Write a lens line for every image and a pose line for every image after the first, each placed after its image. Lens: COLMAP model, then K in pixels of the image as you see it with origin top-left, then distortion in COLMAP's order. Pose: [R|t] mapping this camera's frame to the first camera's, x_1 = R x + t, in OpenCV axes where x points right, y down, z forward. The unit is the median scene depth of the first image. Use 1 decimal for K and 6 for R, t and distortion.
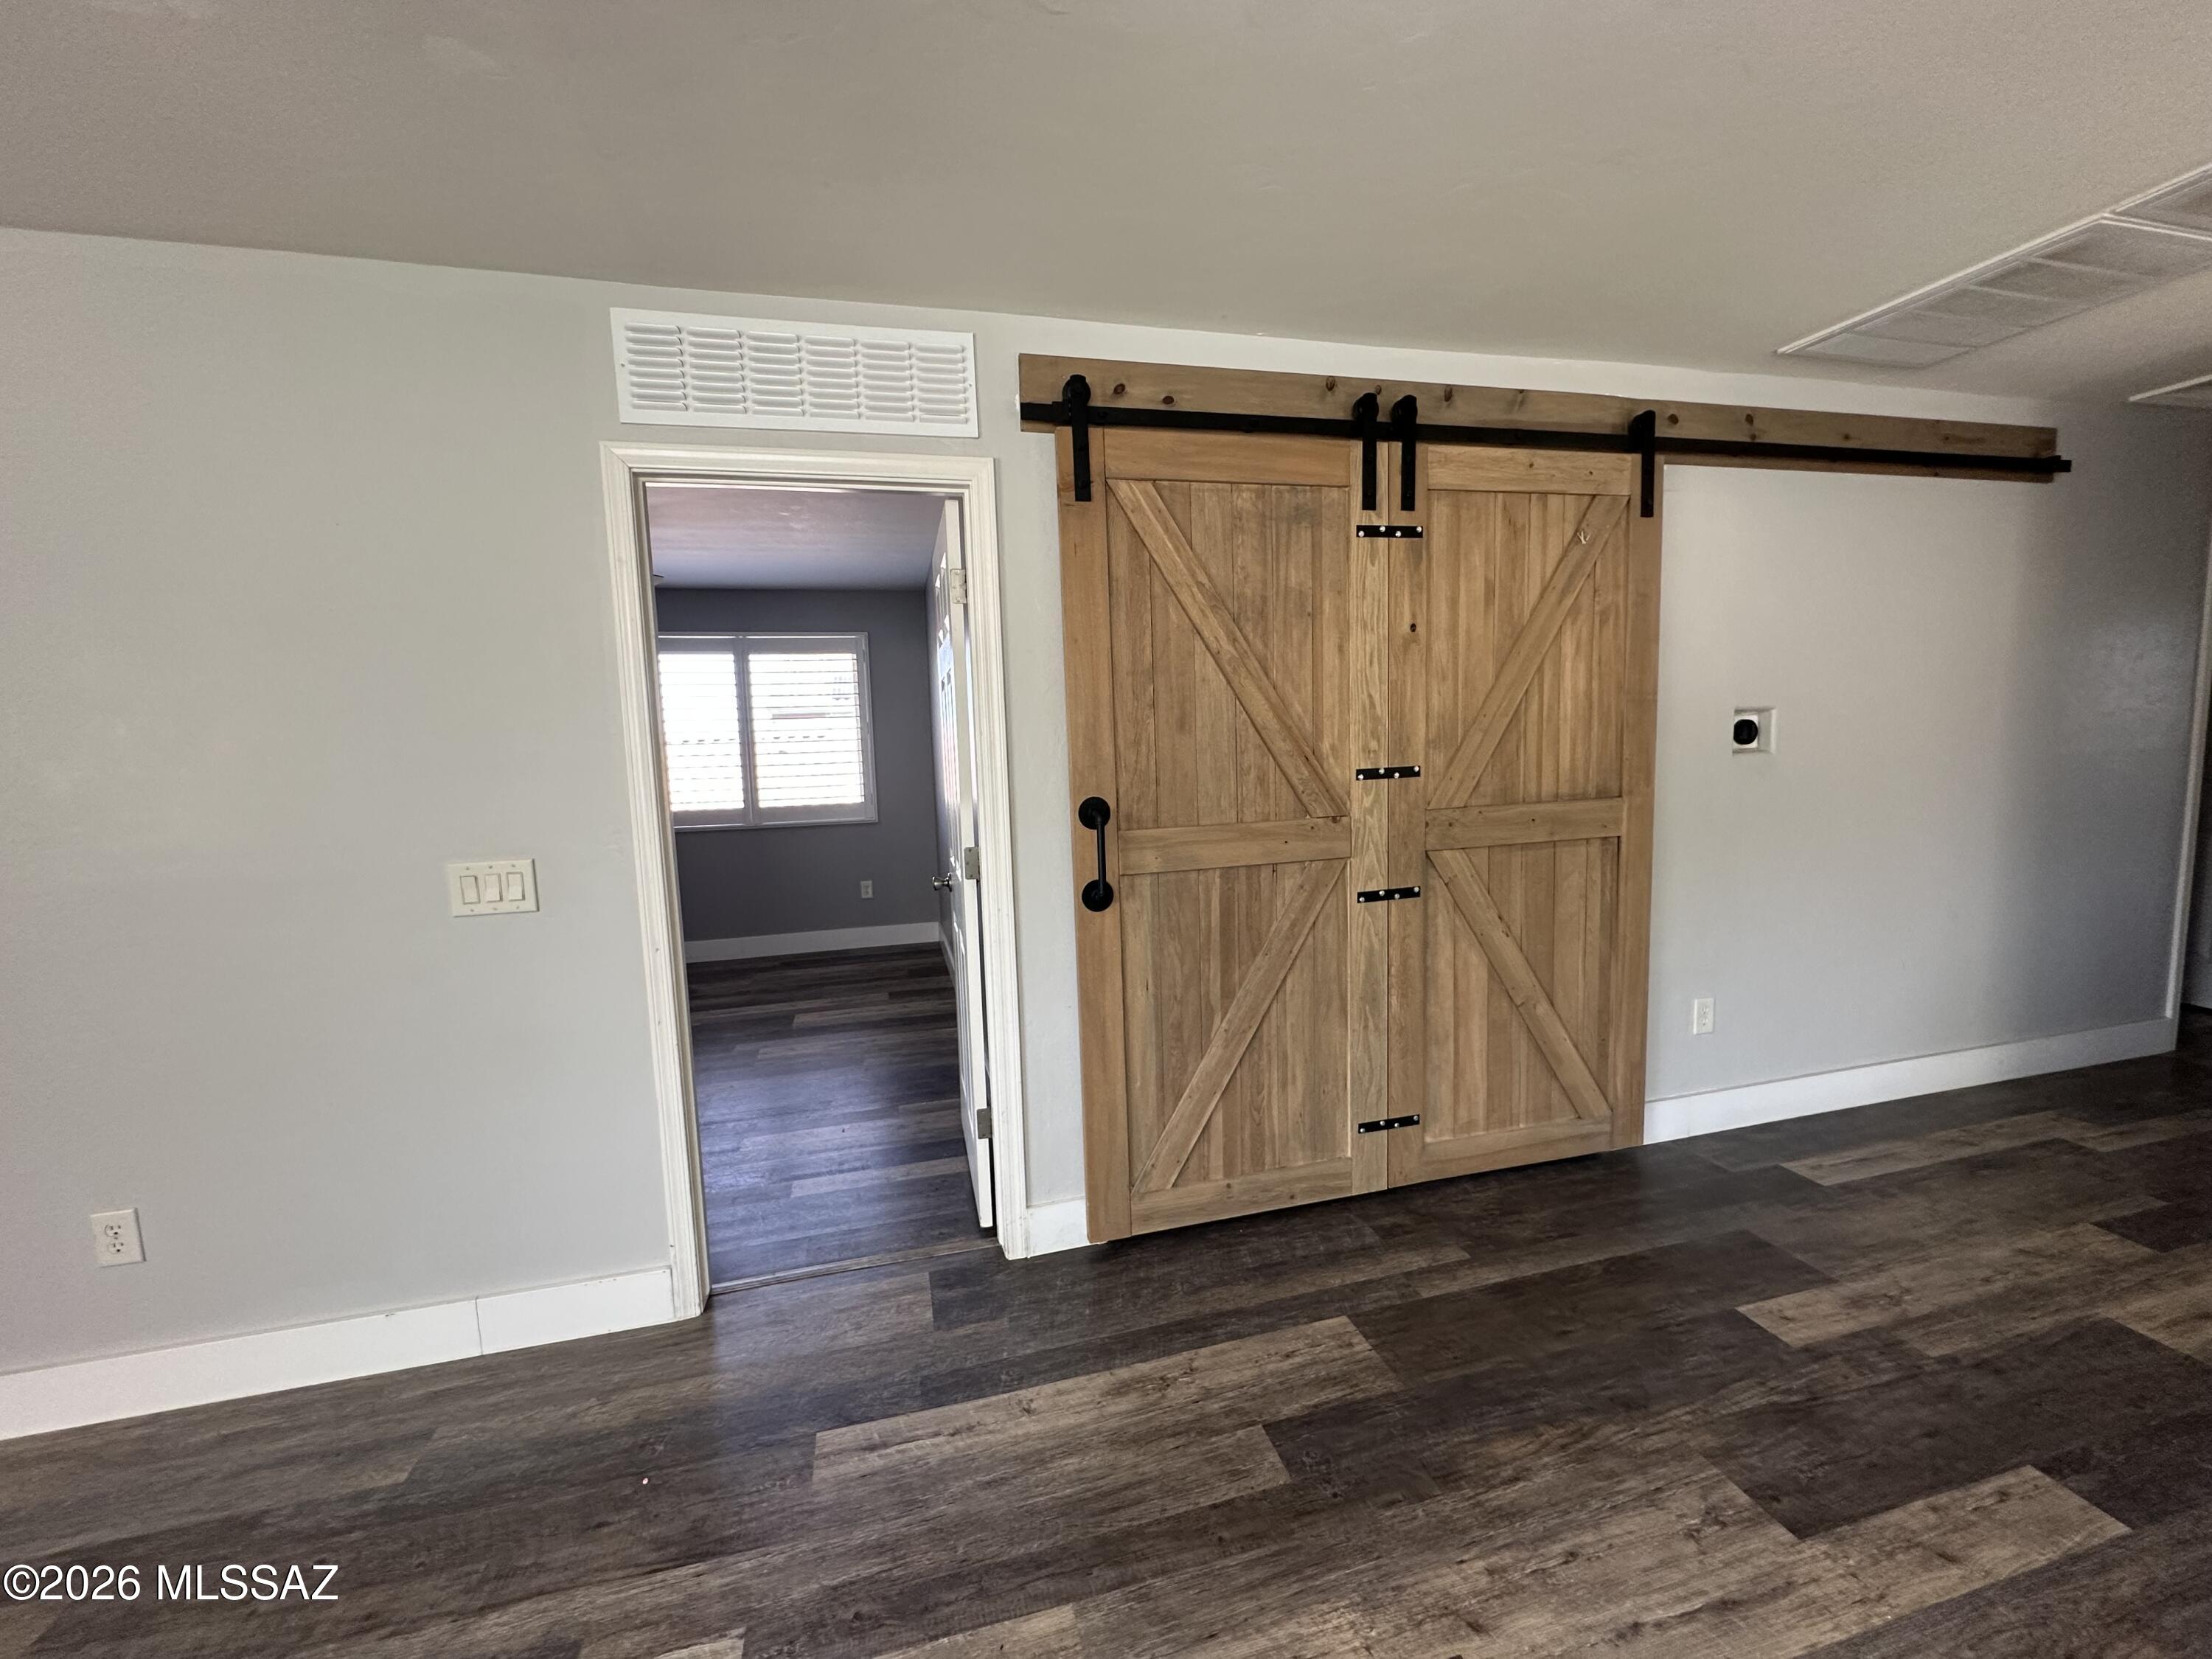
lens RADIAL K [[880.9, 0, 1109.2], [0, 880.9, 830.4], [0, 0, 1]] dist [-0.000731, 0.000839]
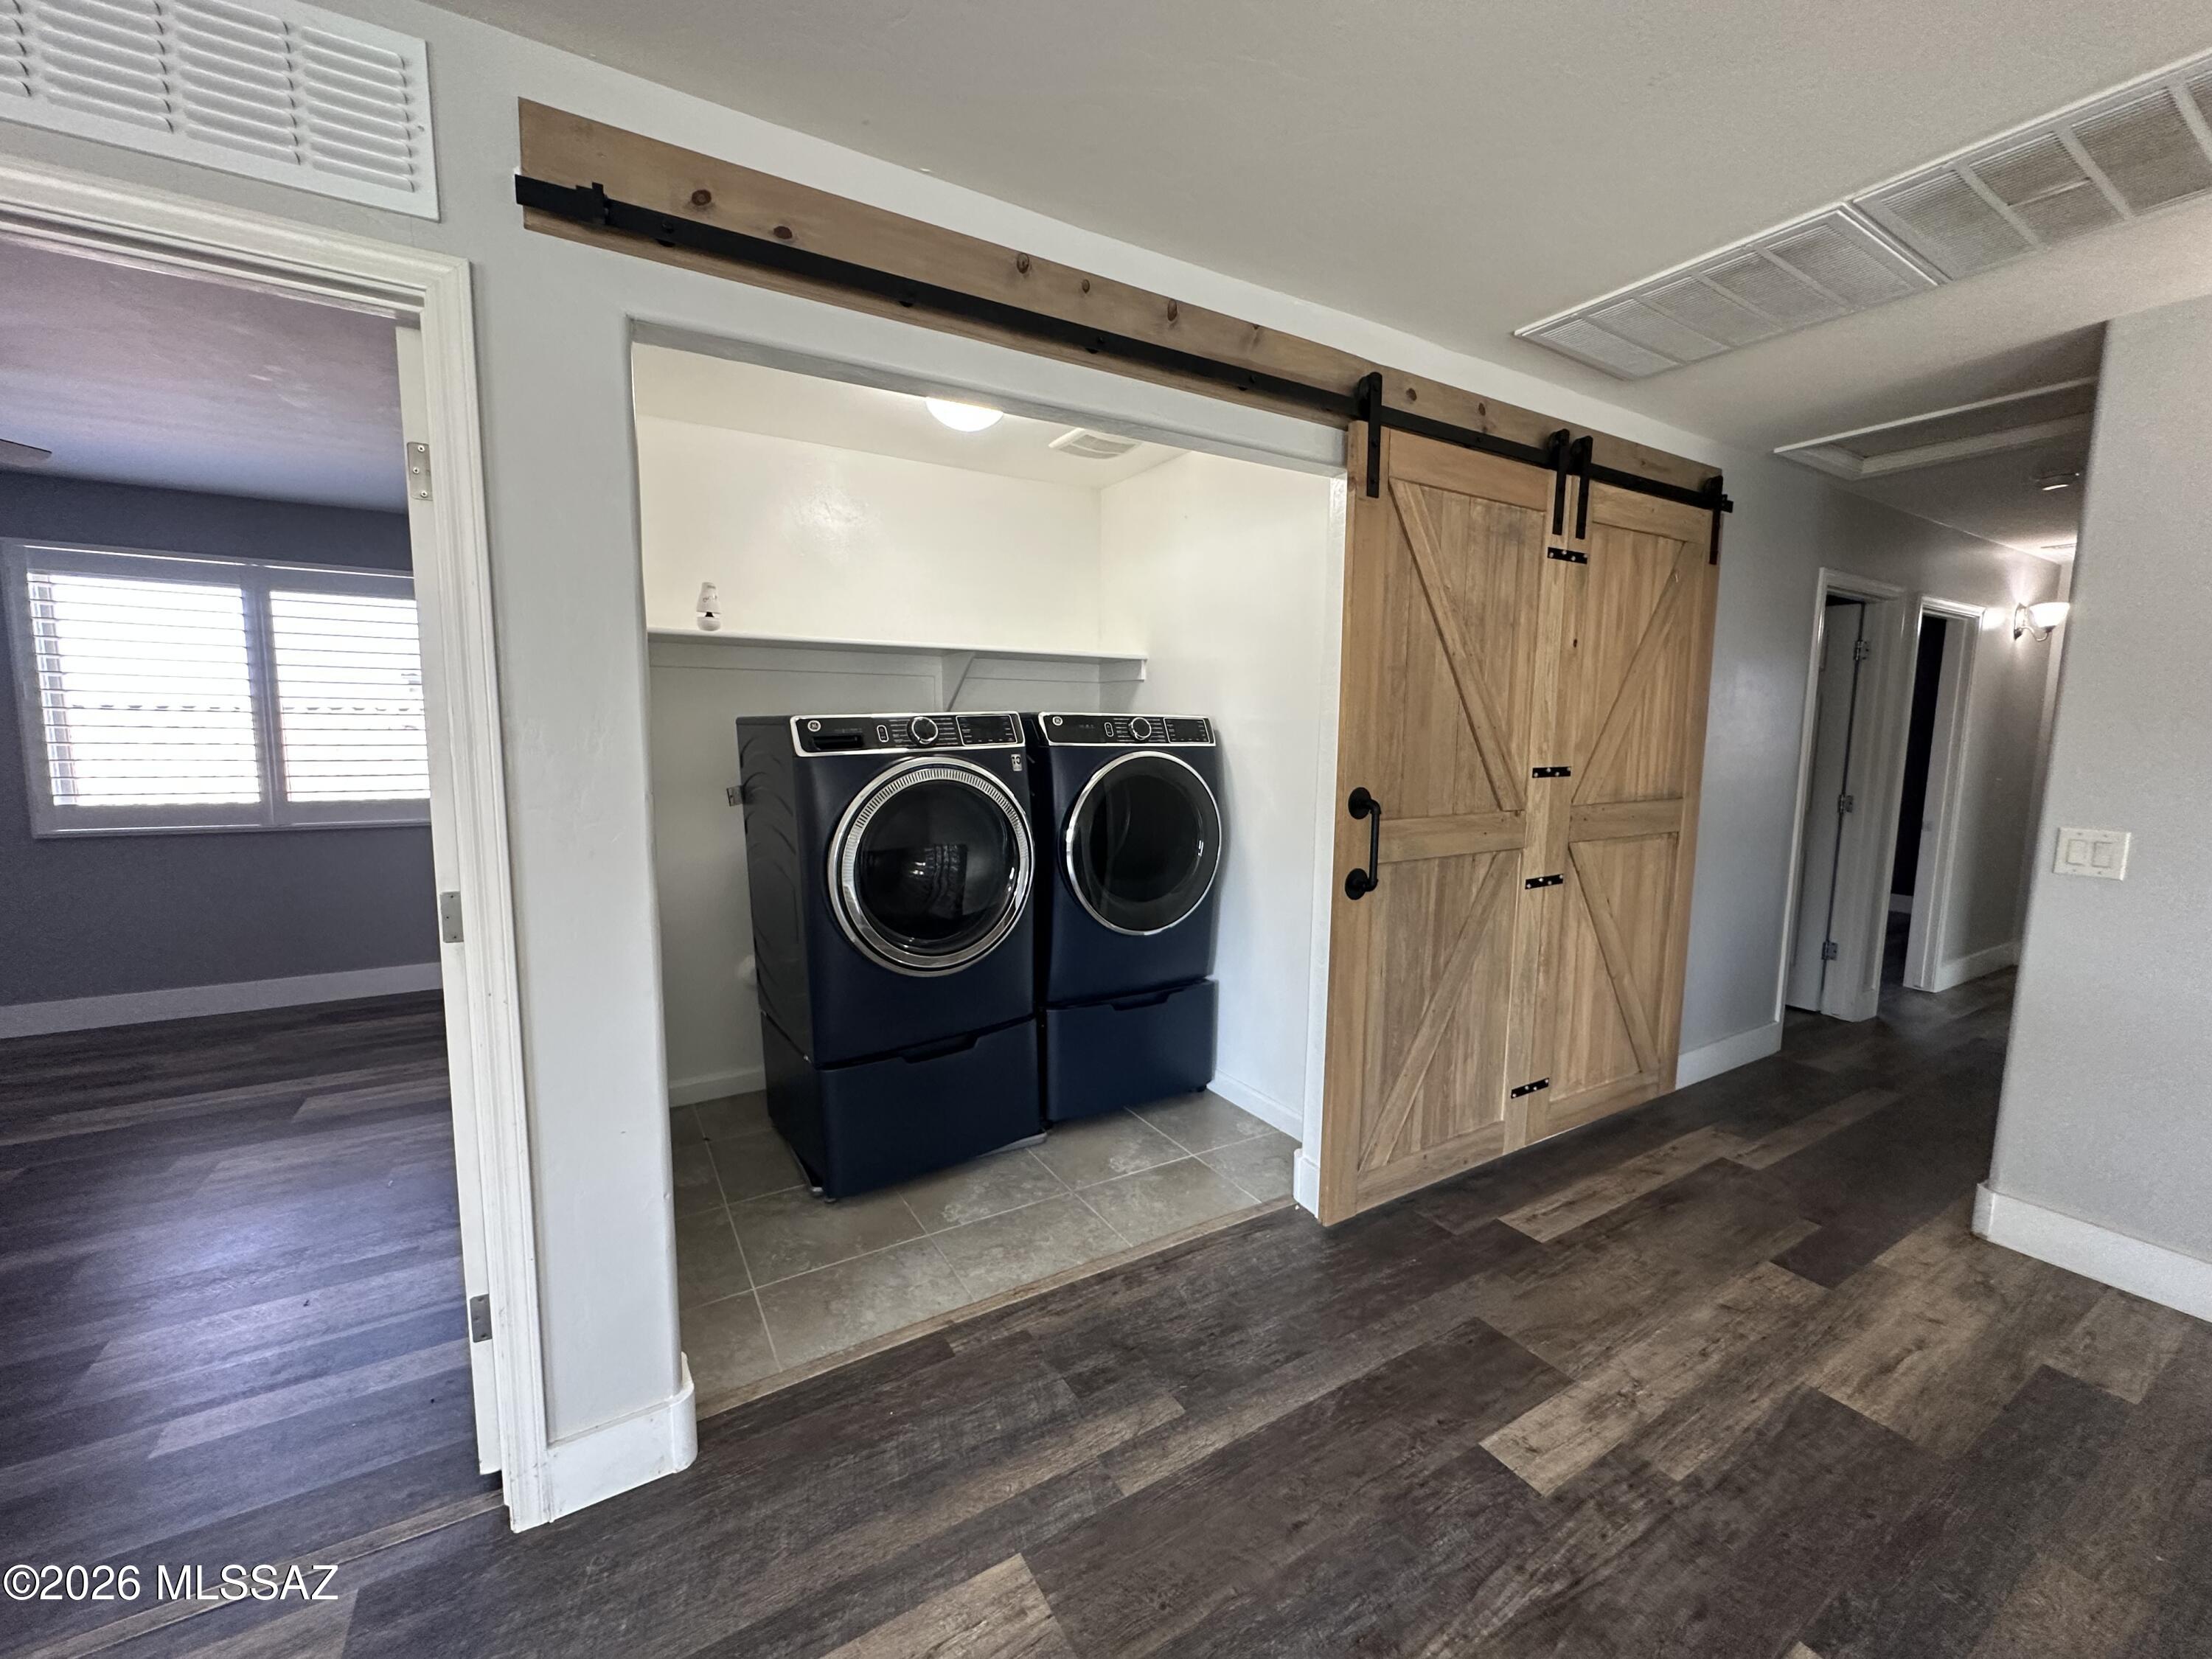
lens RADIAL K [[880.9, 0, 1106.5], [0, 880.9, 828.4], [0, 0, 1]] dist [-0.000731, 0.000839]
pose [[0.958447, 0.010738, 0.285070, 0.118875], [-0.011555, 0.999933, 0.001184, -0.034844], [-0.285038, -0.004429, 0.958506, 0.281970]]
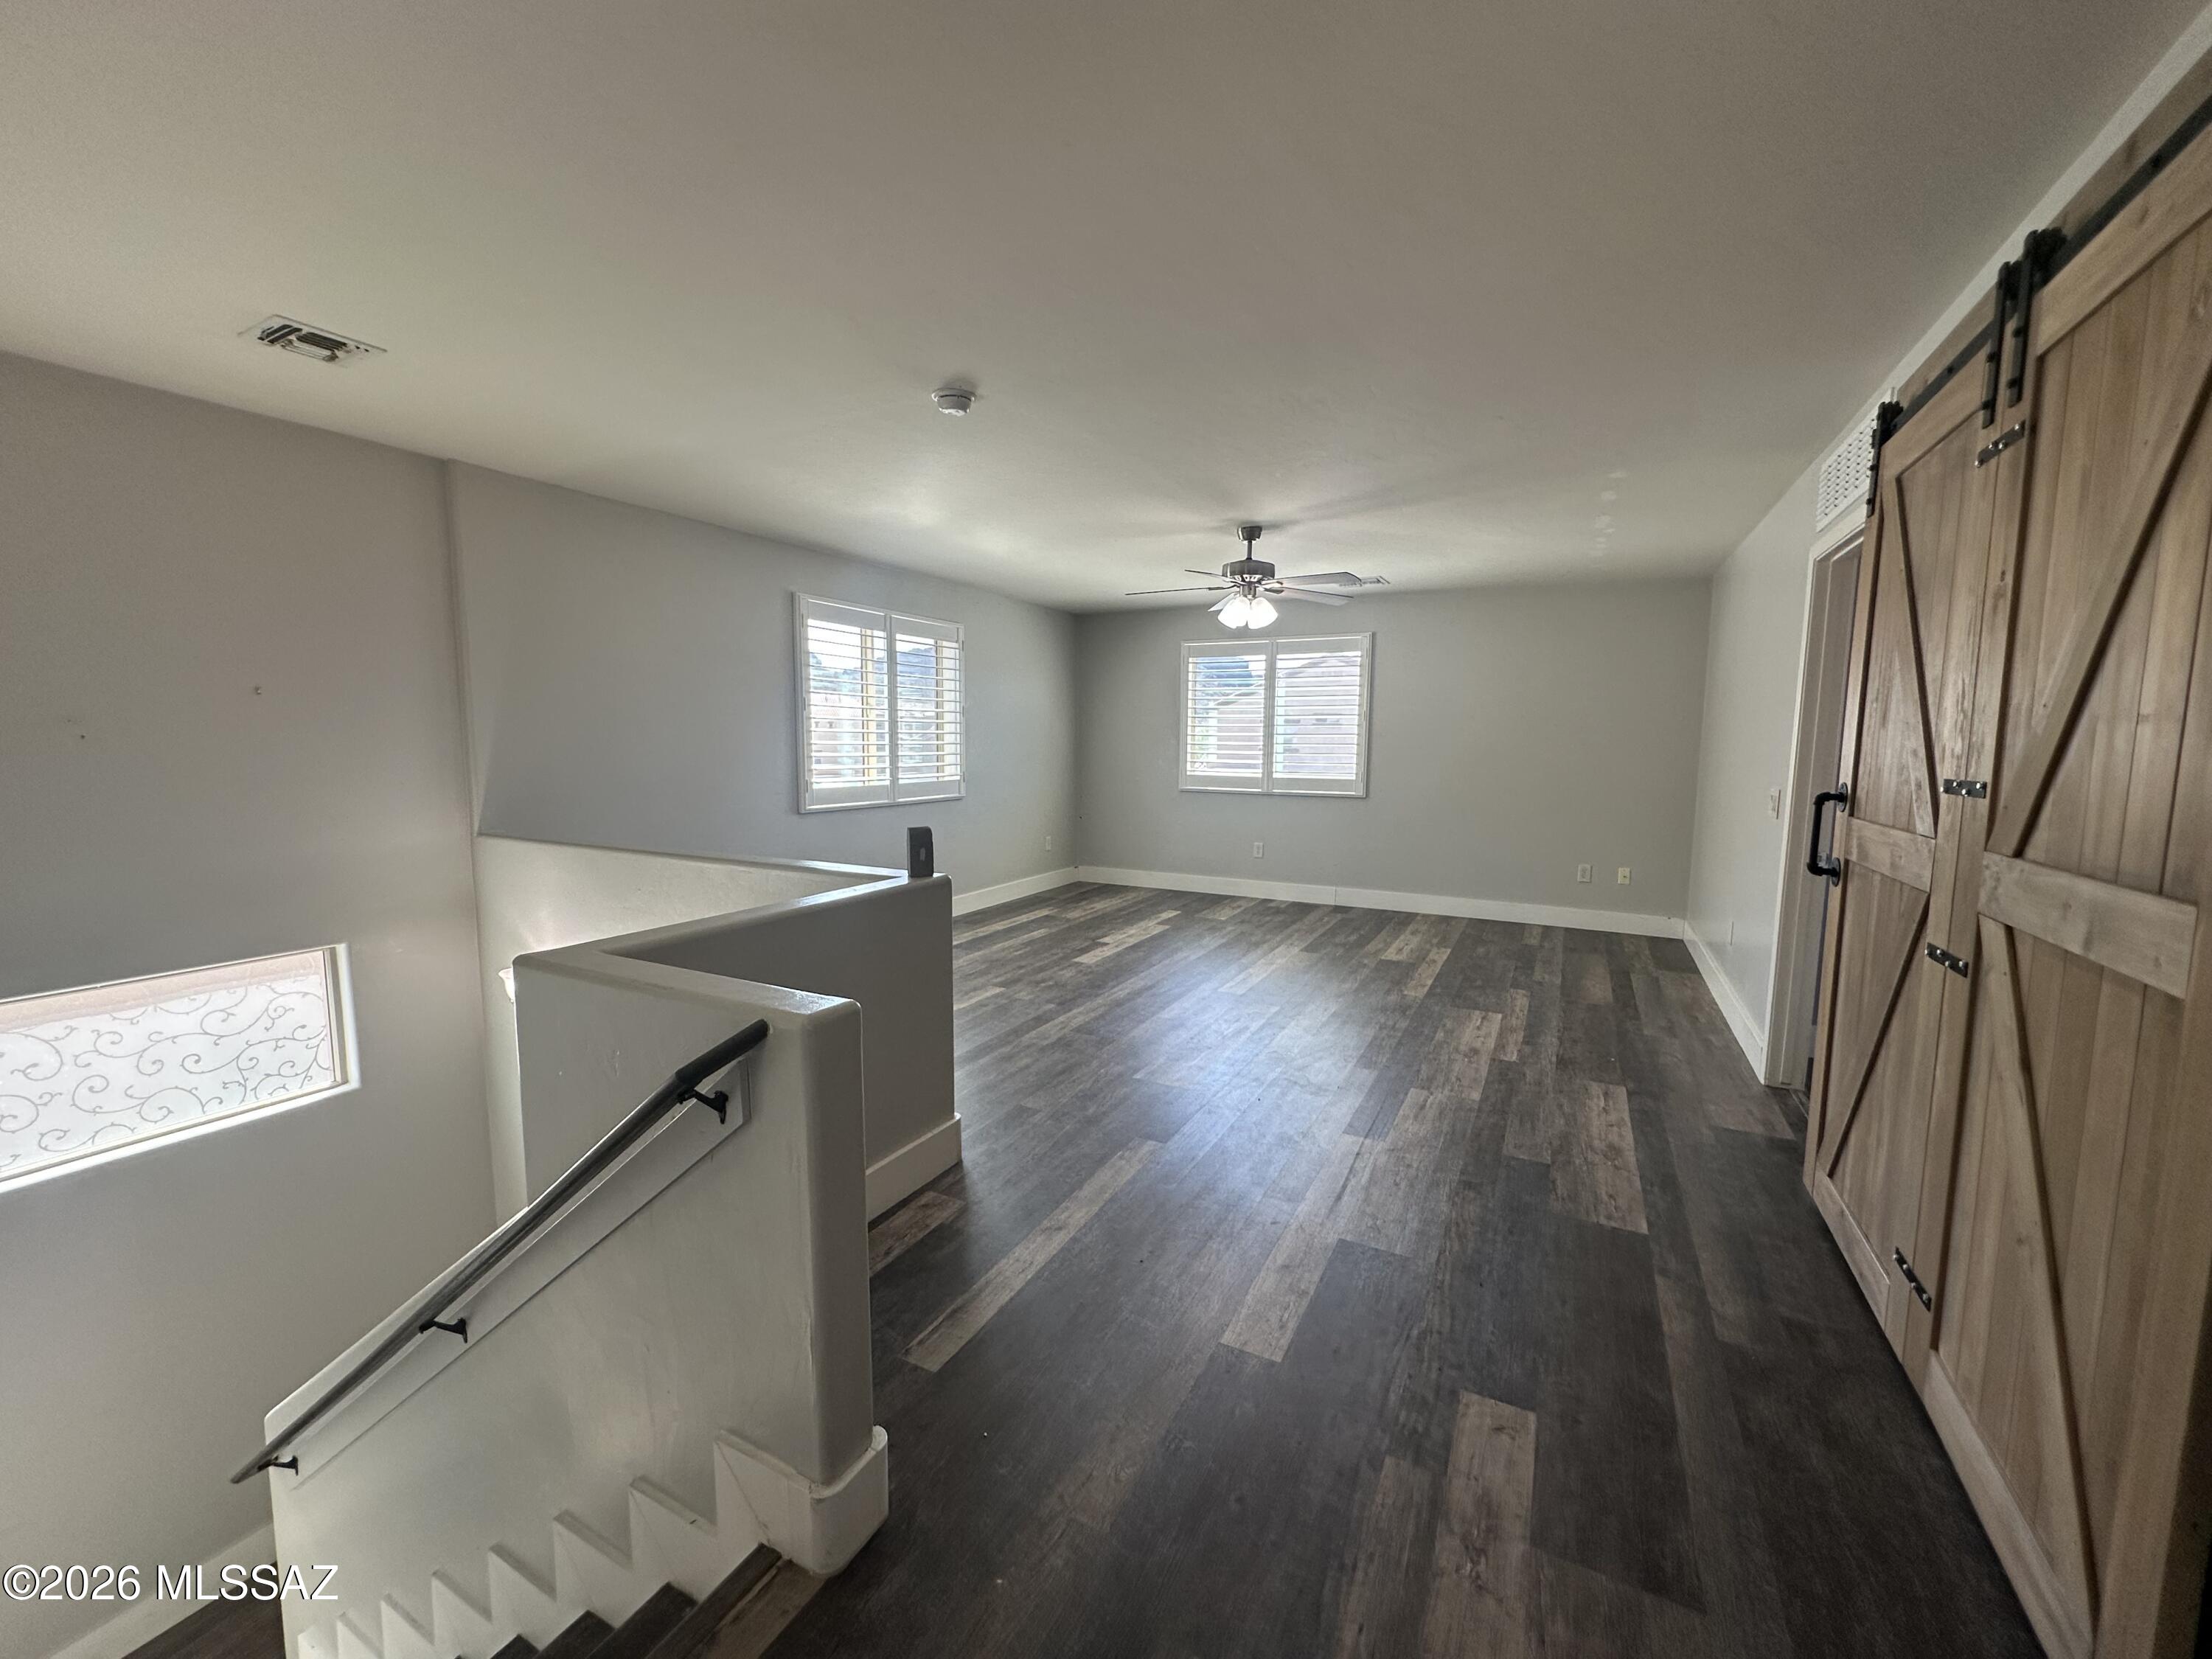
lens RADIAL K [[880.9, 0, 1106.4], [0, 880.9, 829.8], [0, 0, 1]] dist [-0.000731, 0.000839]
pose [[-0.671844, 0.103849, -0.733377, 1.442149], [-0.070344, 0.976701, 0.202746, -0.140176], [0.737345, 0.187802, -0.648886, 1.058797]]
